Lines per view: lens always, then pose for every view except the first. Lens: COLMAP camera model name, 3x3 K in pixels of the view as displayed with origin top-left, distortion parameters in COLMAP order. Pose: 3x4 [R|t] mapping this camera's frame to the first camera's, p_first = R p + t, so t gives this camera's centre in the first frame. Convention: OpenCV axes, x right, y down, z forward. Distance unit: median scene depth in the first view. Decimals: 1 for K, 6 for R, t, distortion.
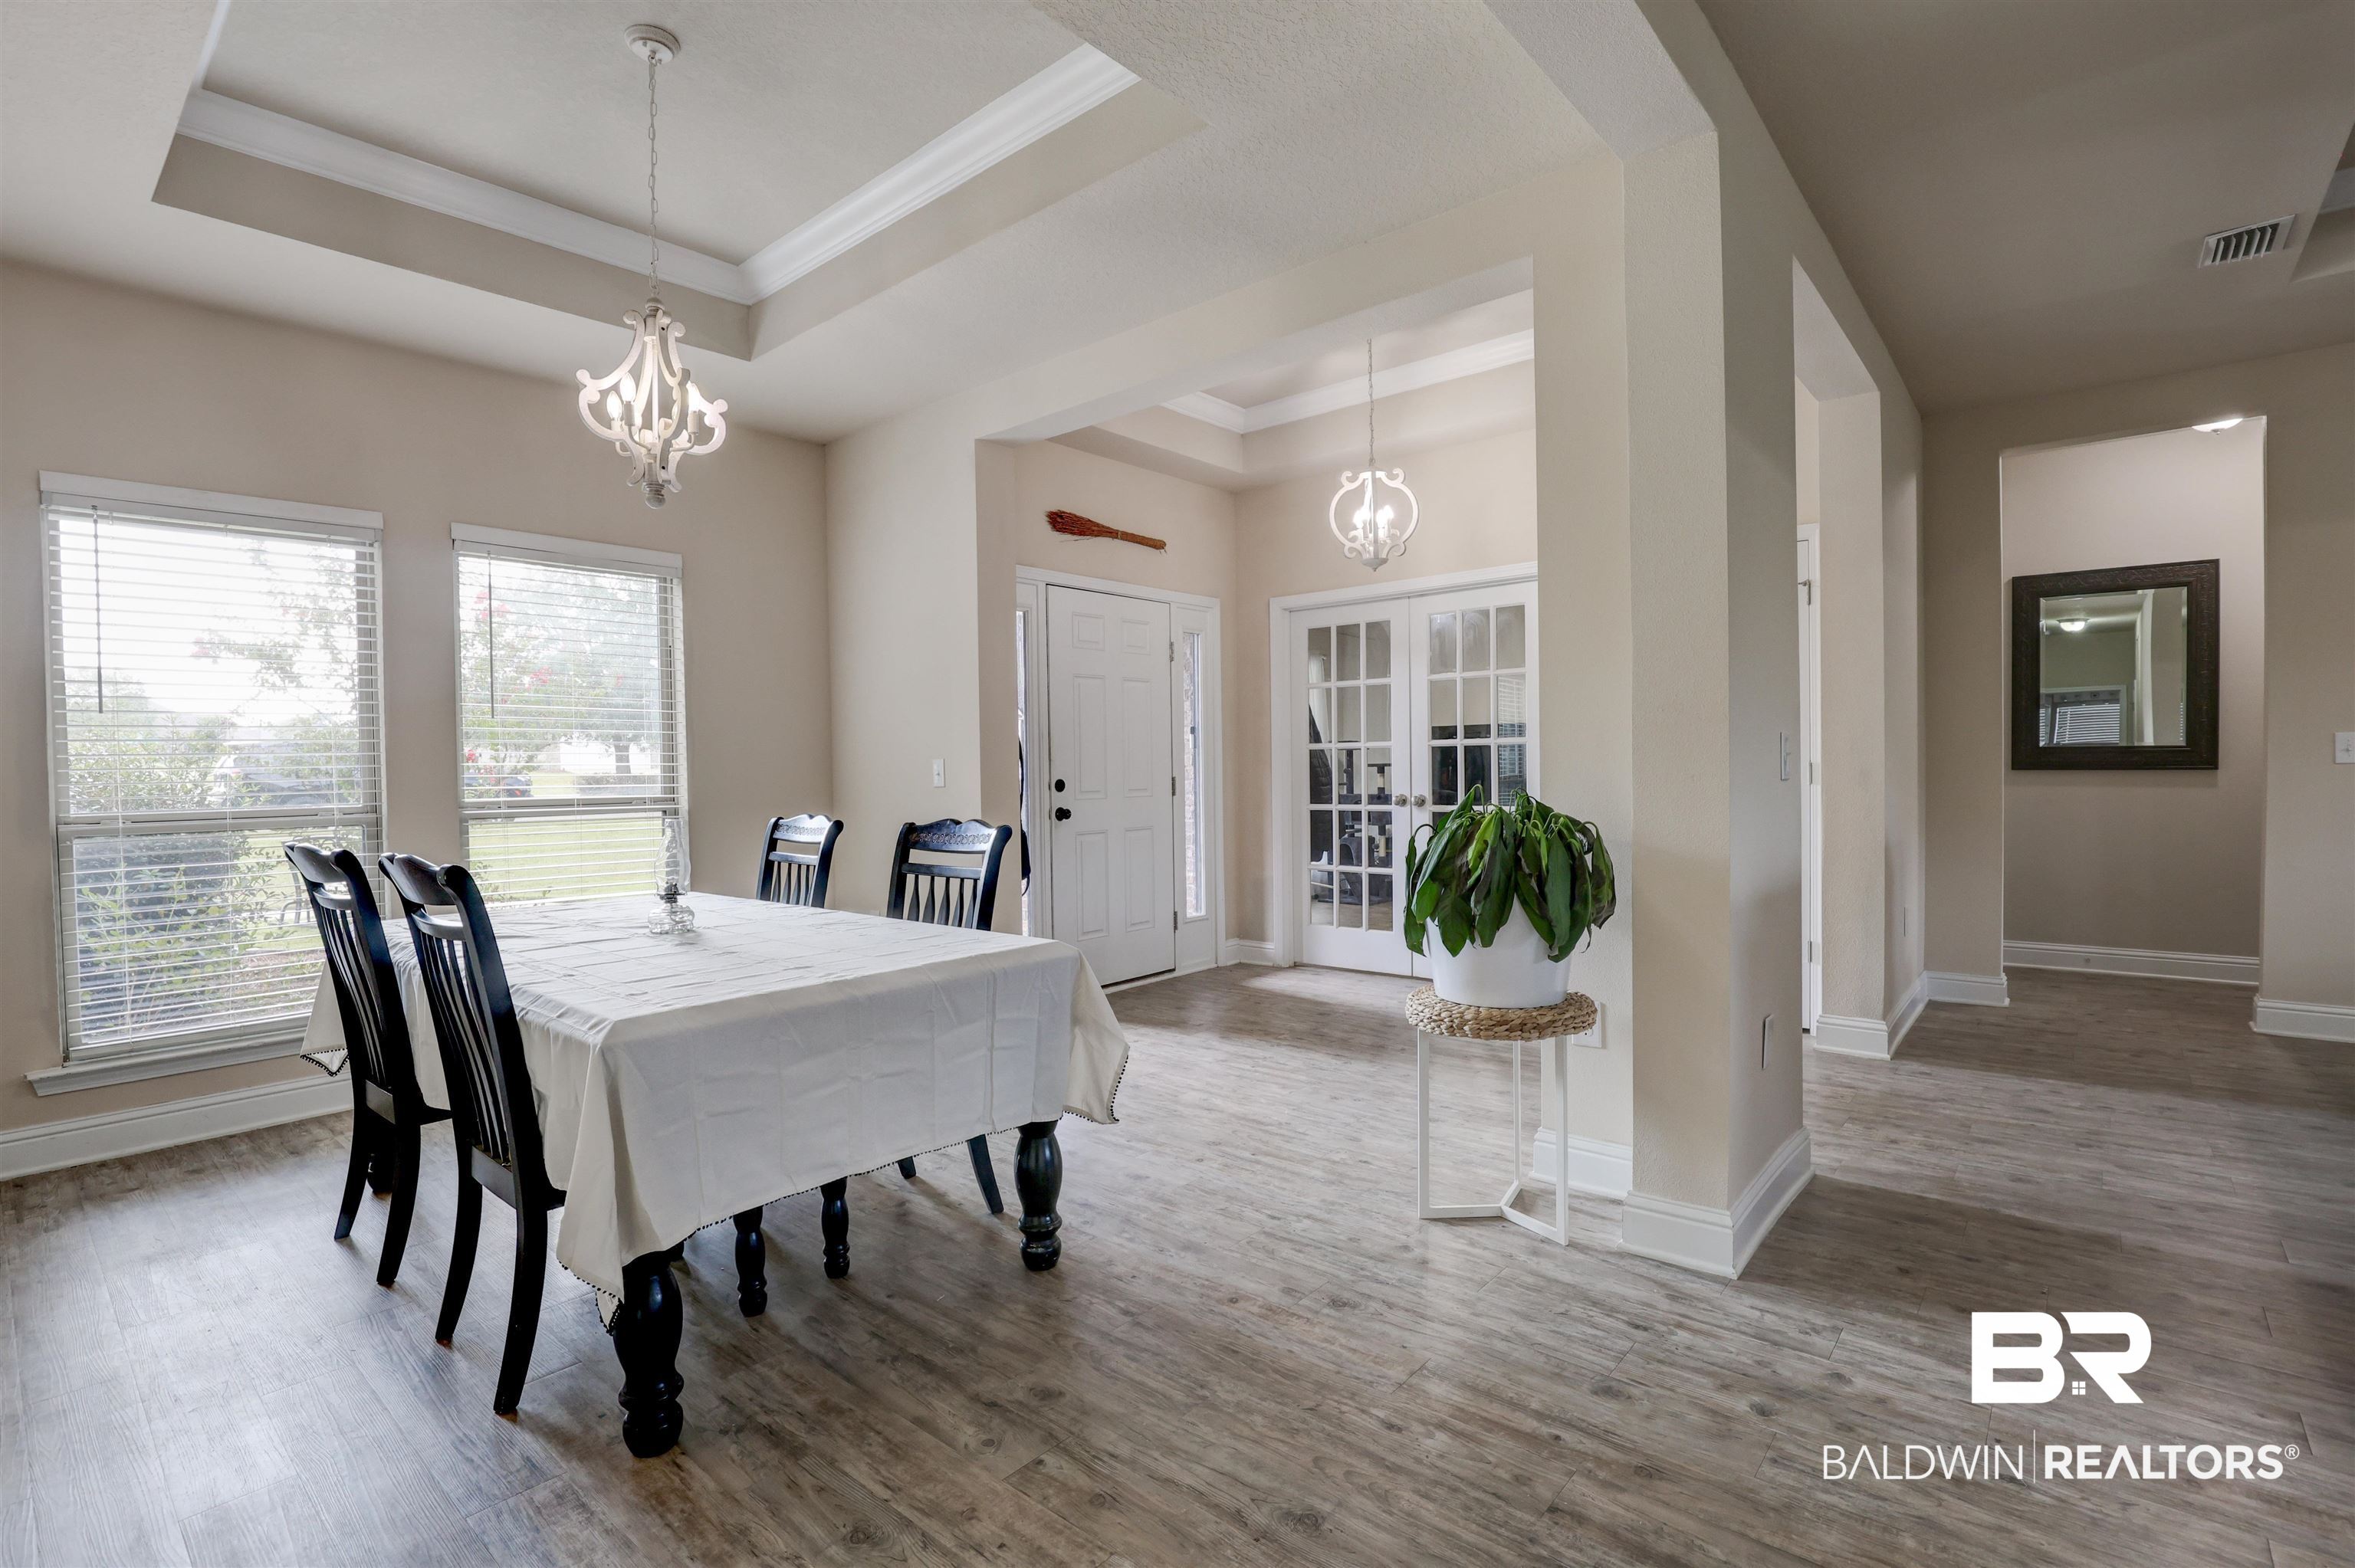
lens RADIAL K [[1083.1, 0, 1187.6], [0, 1083.1, 784.3], [0, 0, 1]] dist [-0.033933, 0.005164]
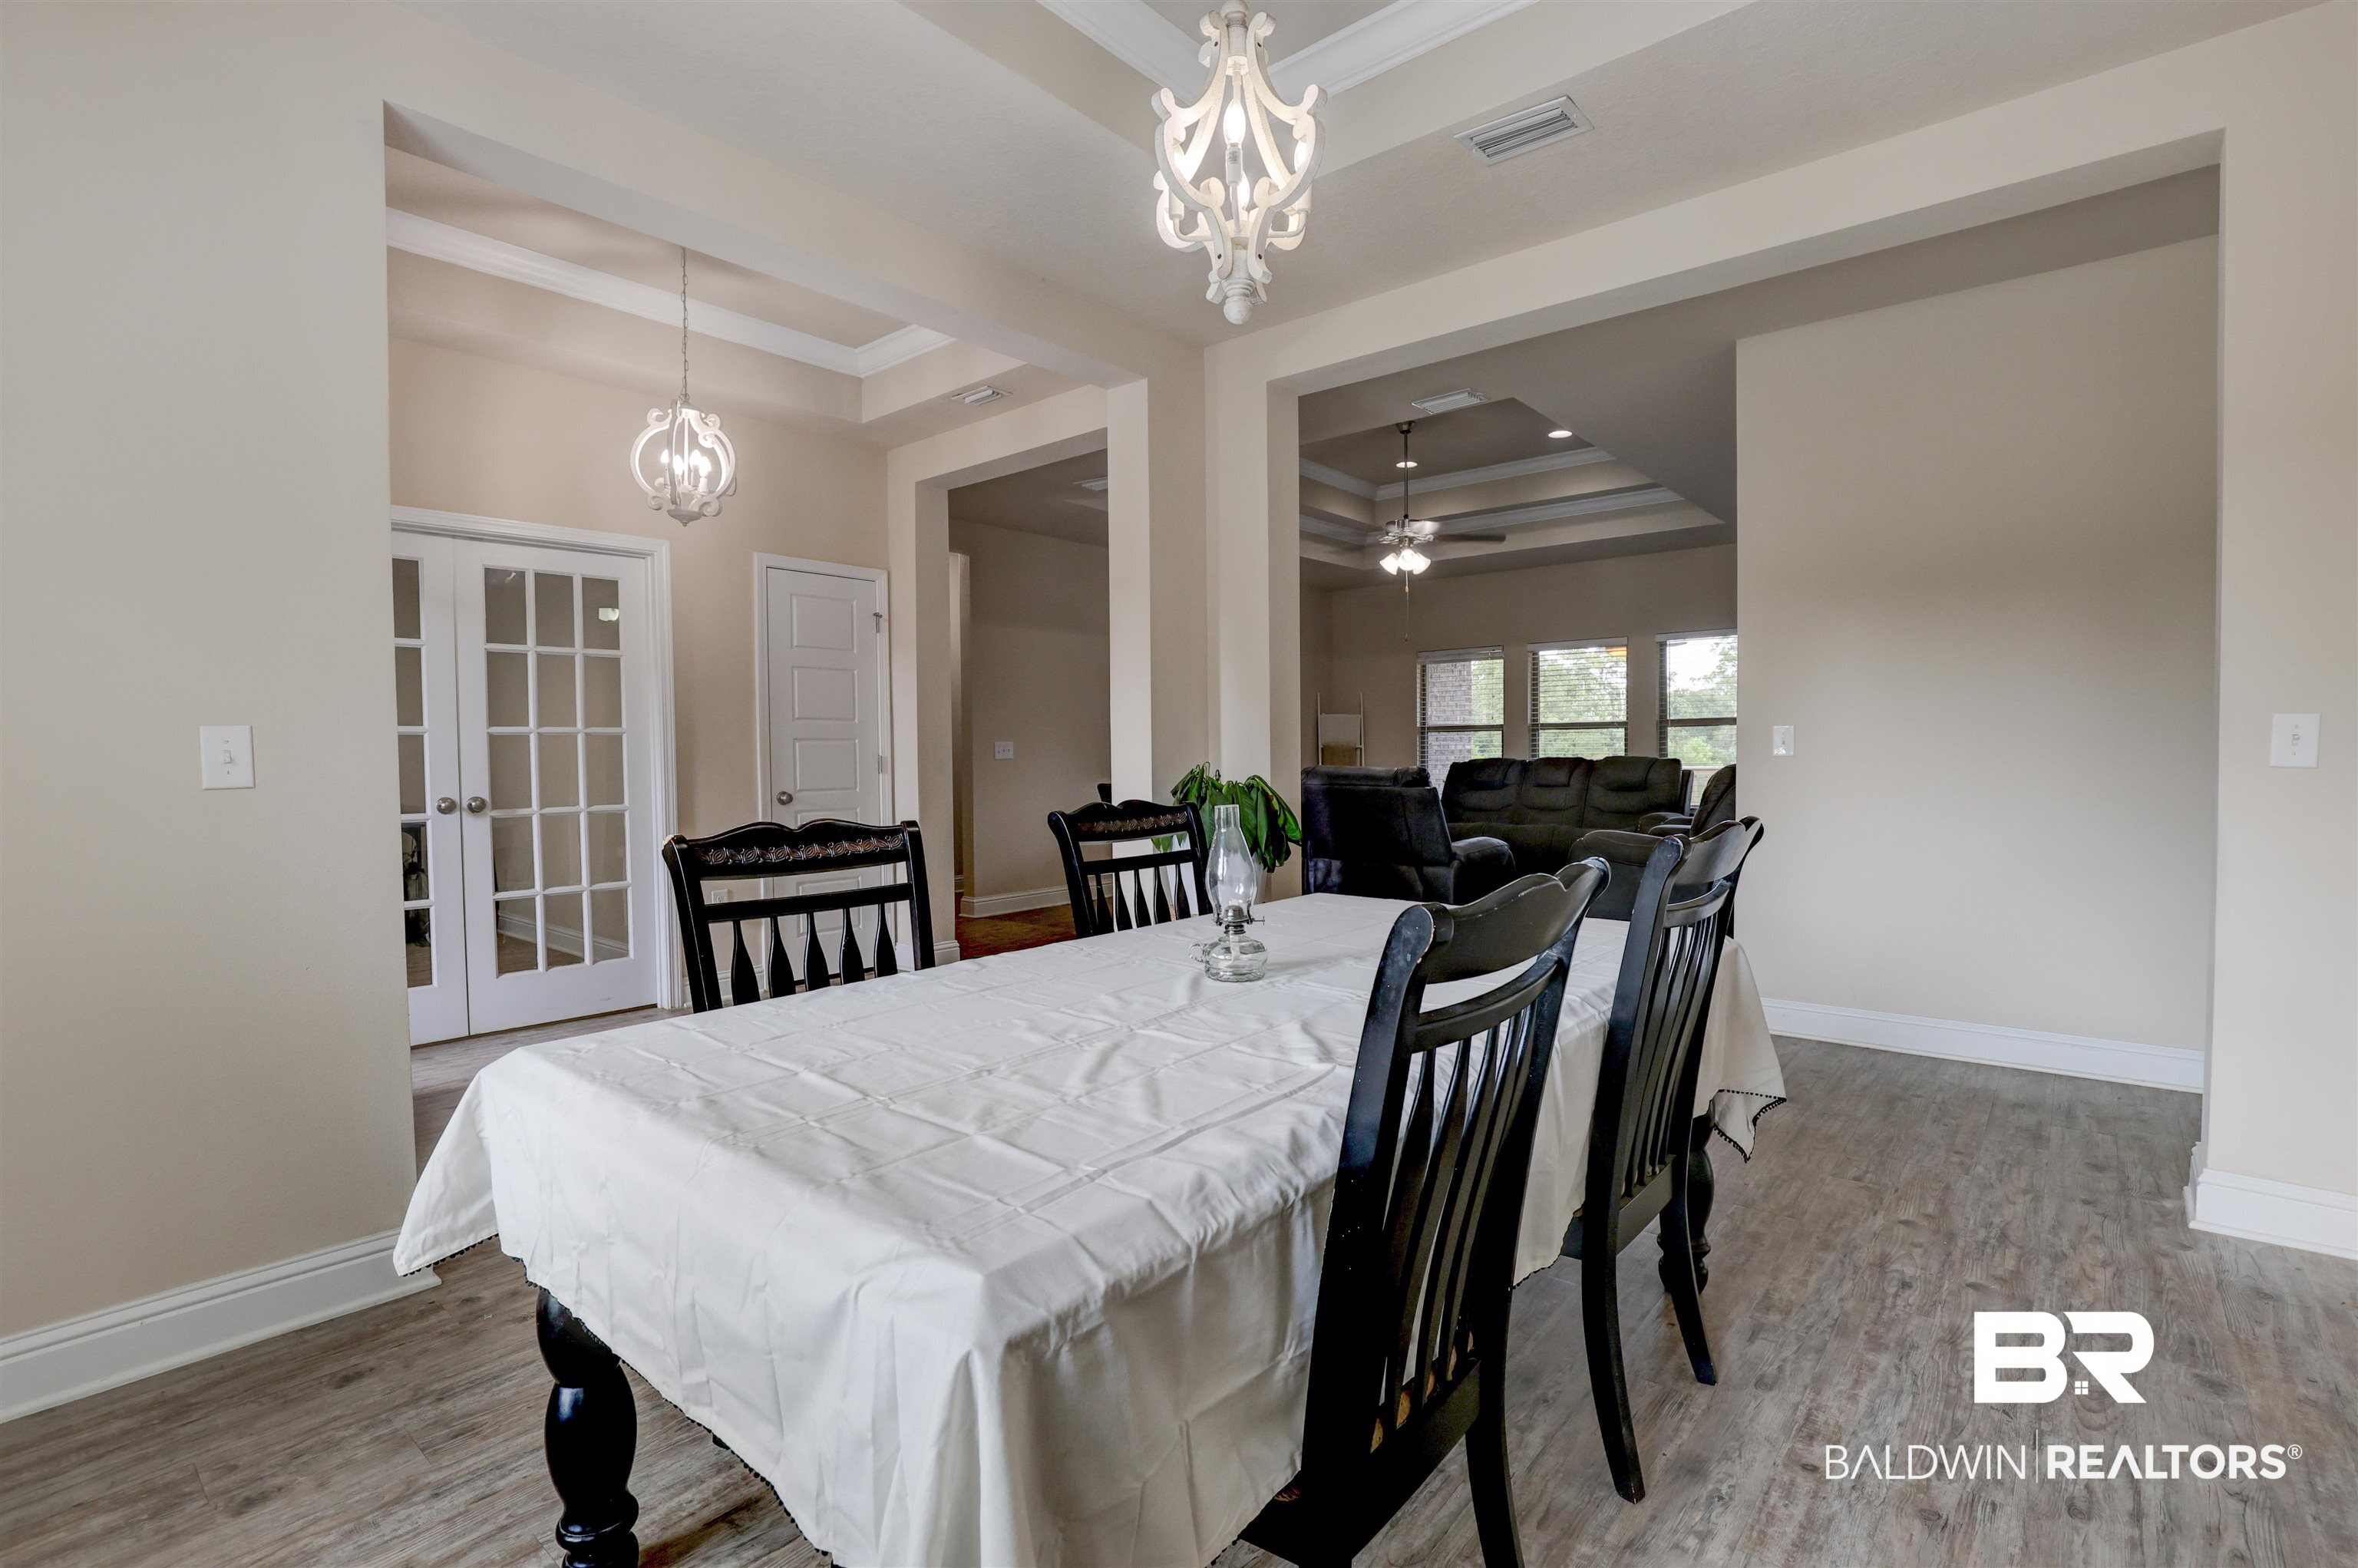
lens RADIAL K [[1084.6, 0, 1189.2], [0, 1084.6, 784.3], [0, 0, 1]] dist [-0.033933, 0.005164]
pose [[-0.003597, -0.013603, 0.999901, -0.609707], [0.030232, 0.999449, 0.013706, 0.005854], [-0.999536, 0.030278, -0.003184, 0.537872]]
